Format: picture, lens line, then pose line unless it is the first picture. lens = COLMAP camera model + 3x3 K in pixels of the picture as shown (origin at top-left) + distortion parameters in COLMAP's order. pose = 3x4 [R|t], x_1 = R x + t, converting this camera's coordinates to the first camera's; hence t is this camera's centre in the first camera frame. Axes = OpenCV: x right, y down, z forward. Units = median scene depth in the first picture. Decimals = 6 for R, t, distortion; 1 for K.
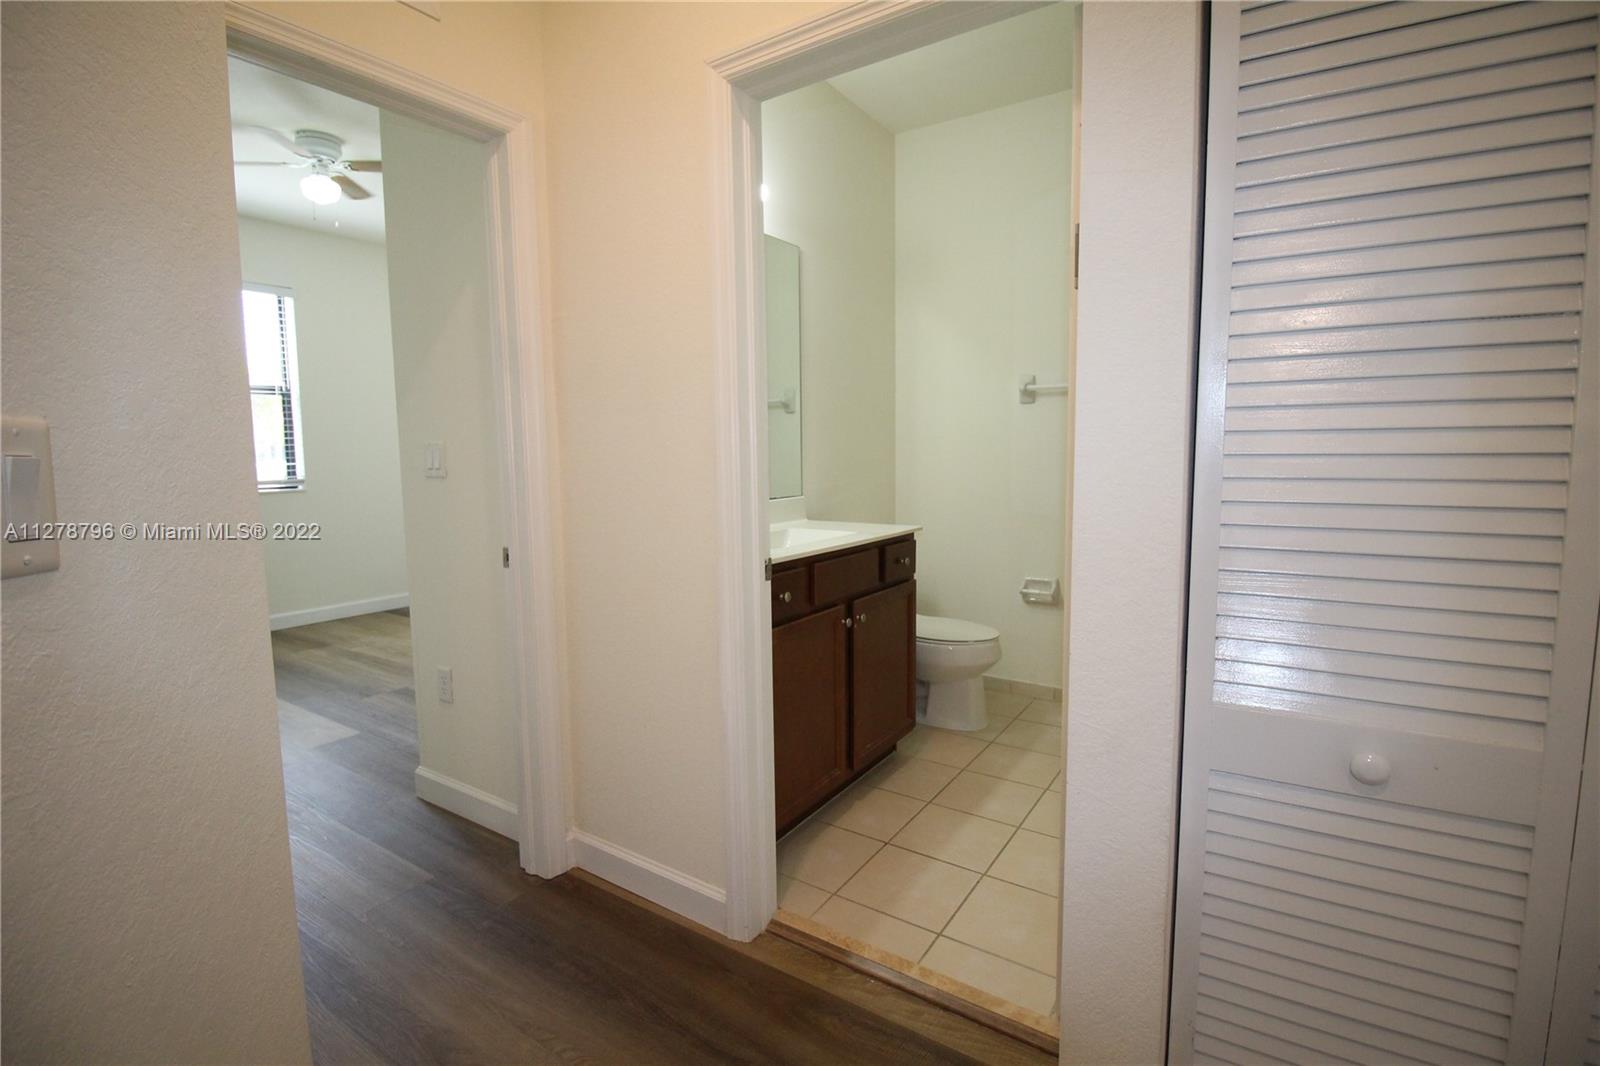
lens RADIAL K [[744.3, 0, 808.7], [0, 744.3, 521.5], [0, 0, 1]] dist [-0.000190, -0.011472]
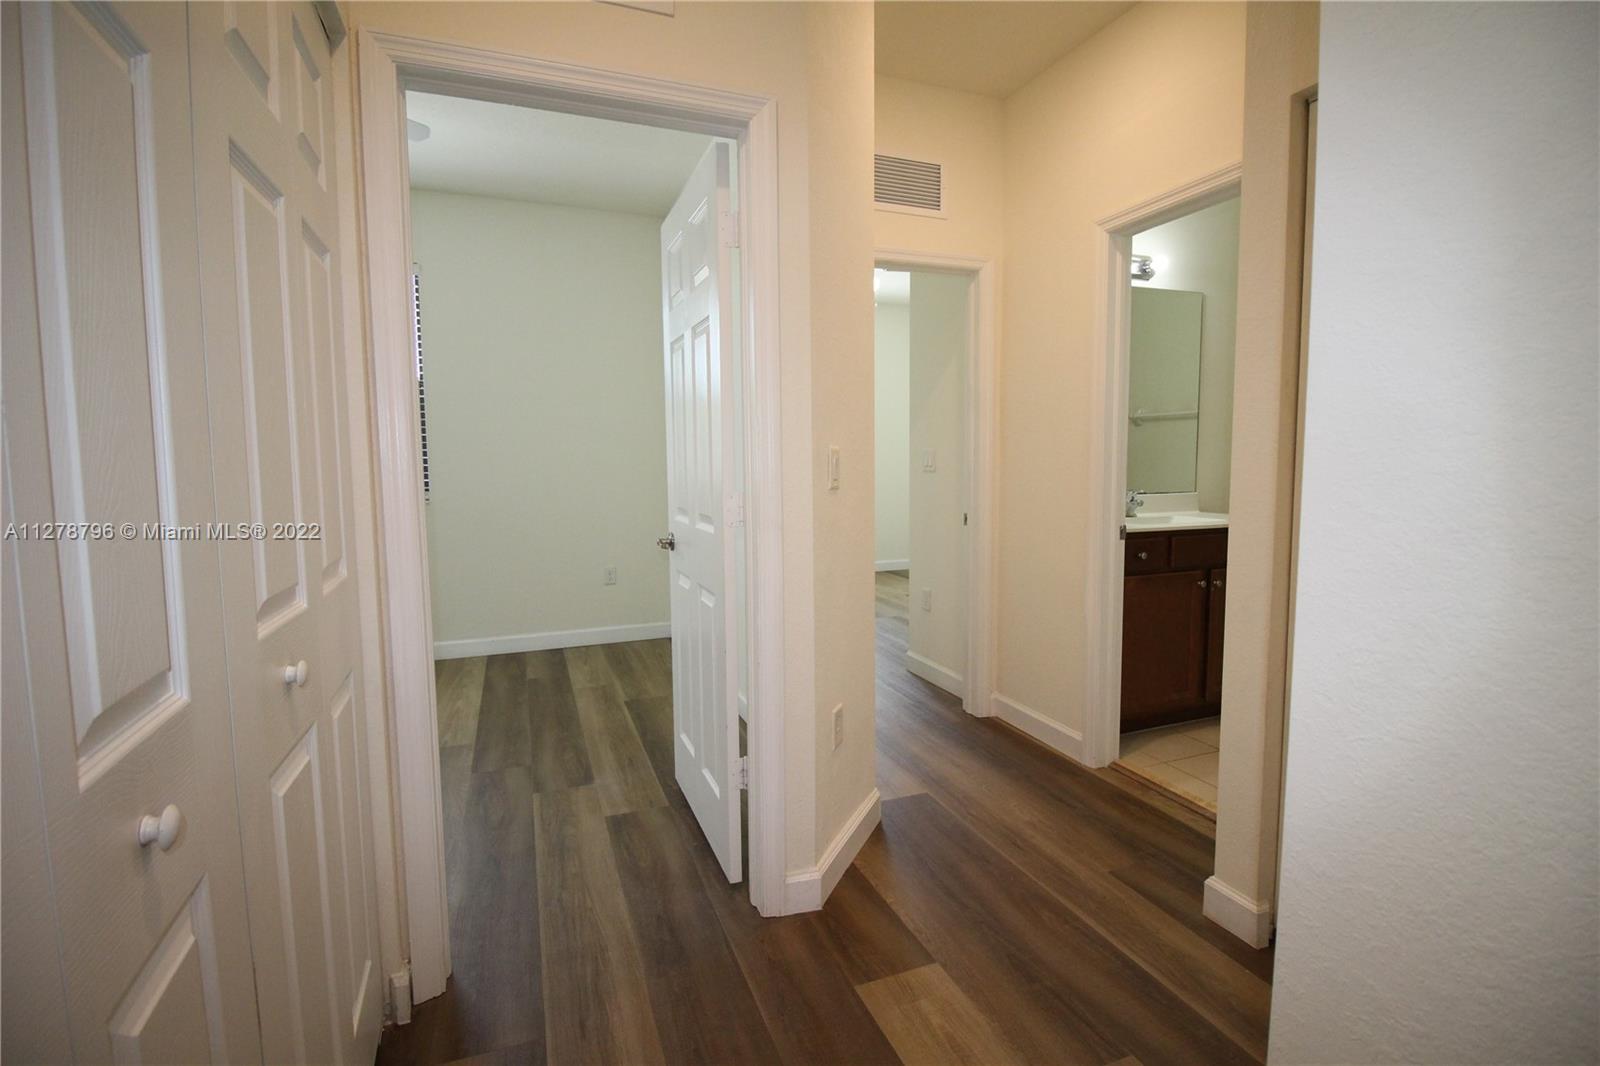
lens RADIAL K [[744.3, 0, 808.7], [0, 744.3, 521.5], [0, 0, 1]] dist [-0.000190, -0.011472]
pose [[0.817529, 0.052158, -0.573521, 0.270612], [-0.056675, 0.998343, 0.010006, 0.056621], [0.573092, 0.024323, 0.819130, -0.585408]]
